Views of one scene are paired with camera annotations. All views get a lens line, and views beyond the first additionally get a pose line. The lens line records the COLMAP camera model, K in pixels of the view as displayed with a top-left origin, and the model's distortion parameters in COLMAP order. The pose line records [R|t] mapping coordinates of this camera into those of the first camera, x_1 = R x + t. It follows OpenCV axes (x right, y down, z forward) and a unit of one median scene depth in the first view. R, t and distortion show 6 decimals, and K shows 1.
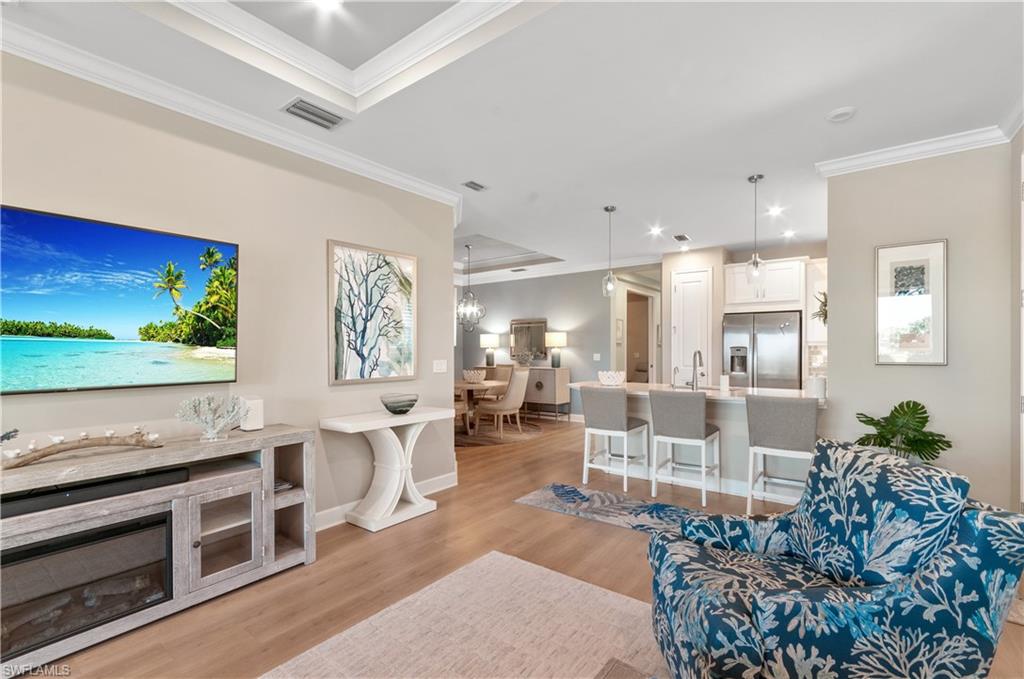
lens RADIAL K [[458.9, 0, 513.8], [0, 458.9, 352.3], [0, 0, 1]] dist [0.003783, -0.000810]
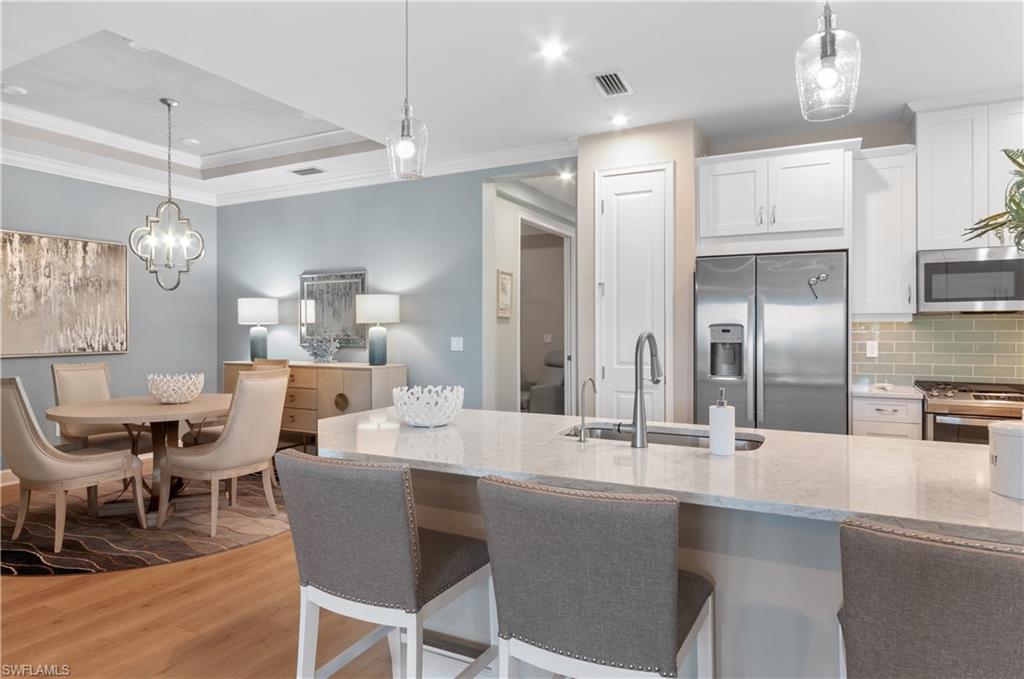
lens RADIAL K [[587.1, 0, 516.6], [0, 587.1, 323.7], [0, 0, 1]] dist [0.008791, 0.000747]
pose [[0.987910, 0.003343, 0.154990, 0.153187], [-0.000978, 0.999882, -0.015328, -0.002357], [-0.155023, 0.014991, 0.987797, 0.369202]]
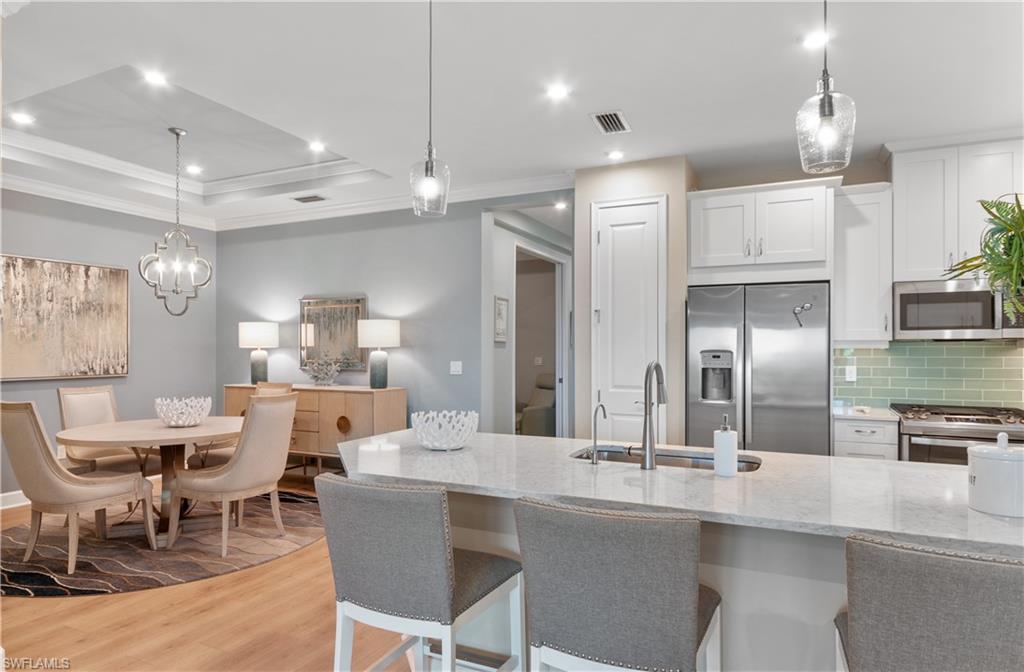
lens RADIAL K [[587.1, 0, 511.0], [0, 587.1, 340.1], [0, 0, 1]] dist [0.008791, 0.000747]
pose [[0.981691, 0.006559, 0.190369, 0.122947], [-0.003127, 0.999827, -0.018321, -0.009246], [-0.190456, 0.017390, 0.981542, 0.351308]]
